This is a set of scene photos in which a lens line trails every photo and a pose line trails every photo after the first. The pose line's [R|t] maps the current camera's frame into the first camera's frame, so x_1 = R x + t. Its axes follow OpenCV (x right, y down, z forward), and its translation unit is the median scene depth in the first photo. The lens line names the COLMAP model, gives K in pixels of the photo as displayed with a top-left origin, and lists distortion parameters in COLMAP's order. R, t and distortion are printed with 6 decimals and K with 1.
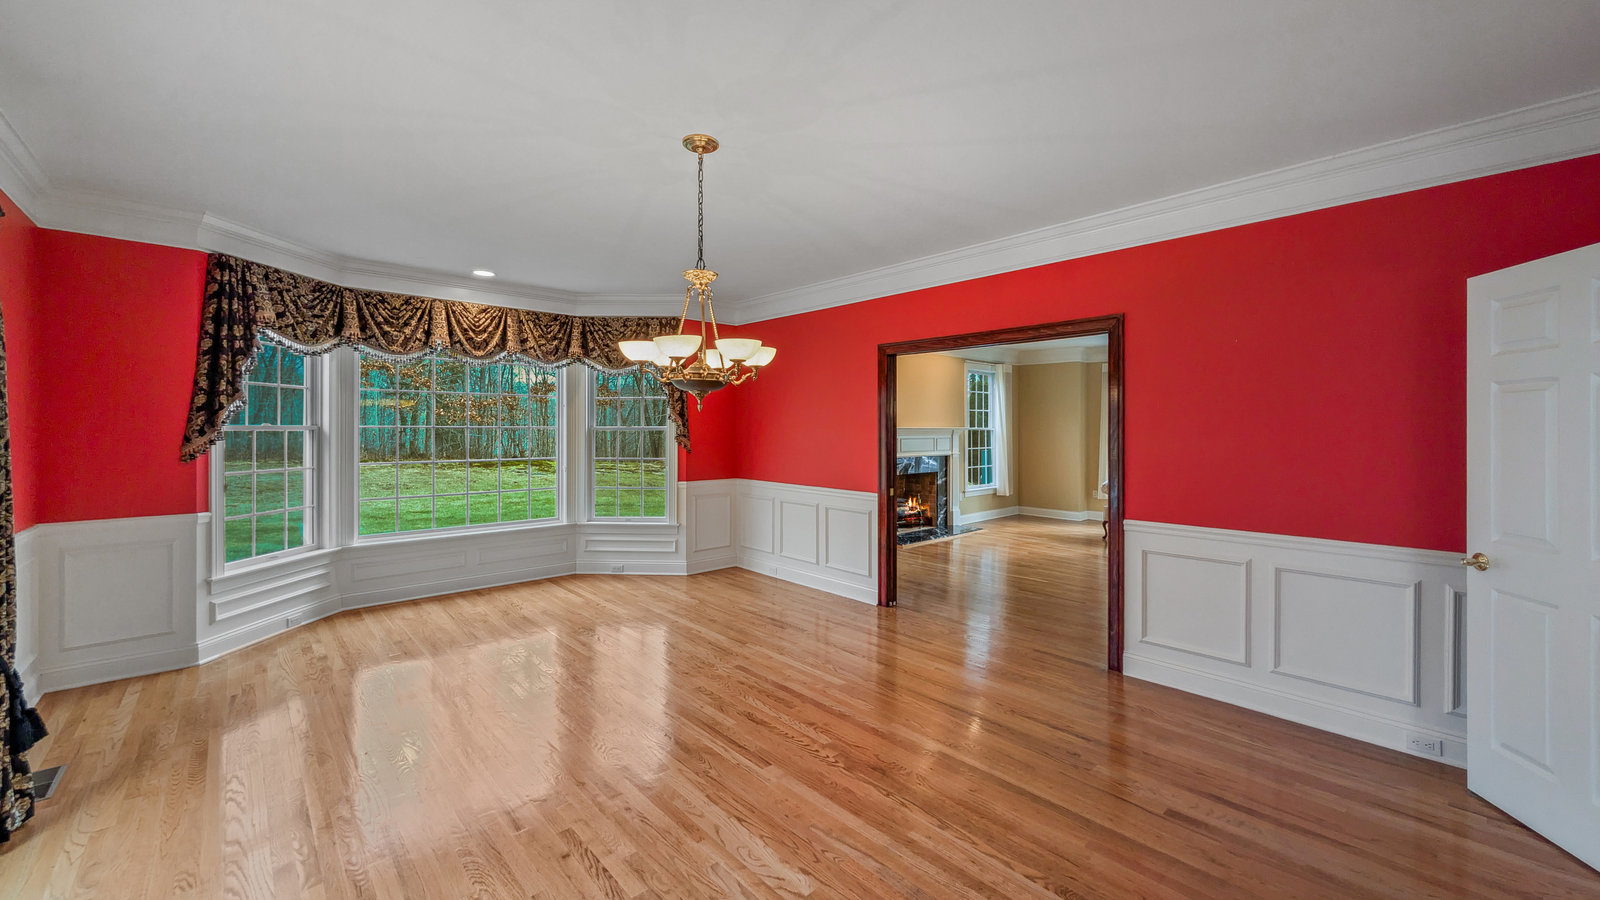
lens RADIAL K [[616.0, 0, 796.4], [0, 616.0, 435.4], [0, 0, 1]] dist [0.004592, -0.000948]
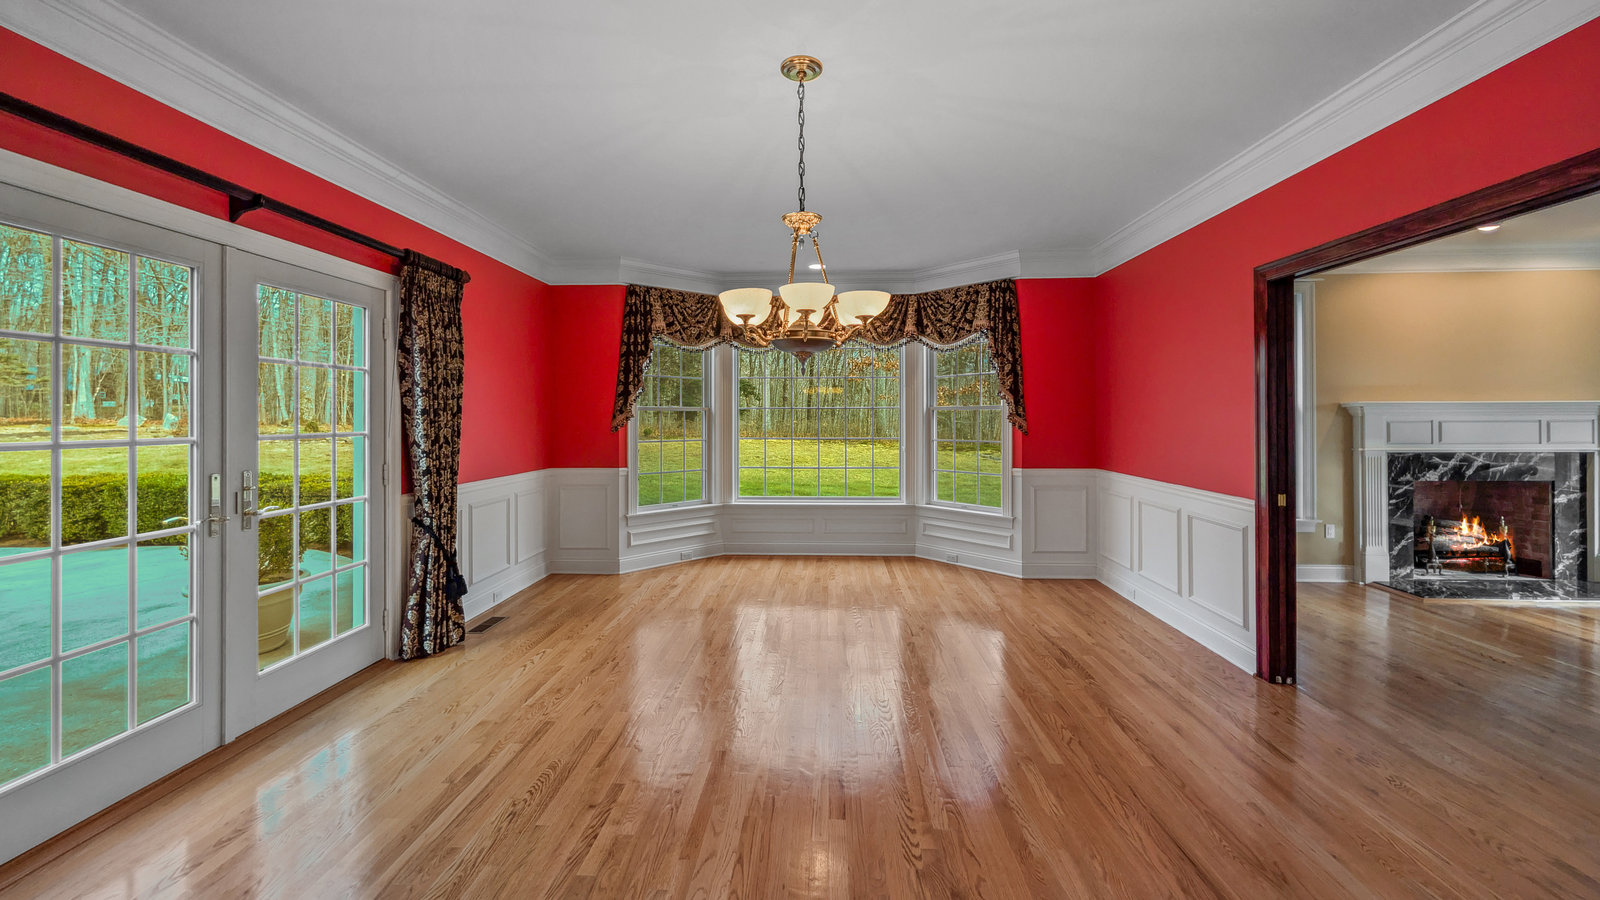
lens RADIAL K [[616.0, 0, 800.0], [0, 616.0, 423.2], [0, 0, 1]] dist [0.004592, -0.000948]
pose [[0.706583, 0.001925, -0.707627, 0.250825], [-0.002688, 0.999996, 0.000037, 0.015473], [0.707625, 0.001876, 0.706586, 0.213327]]
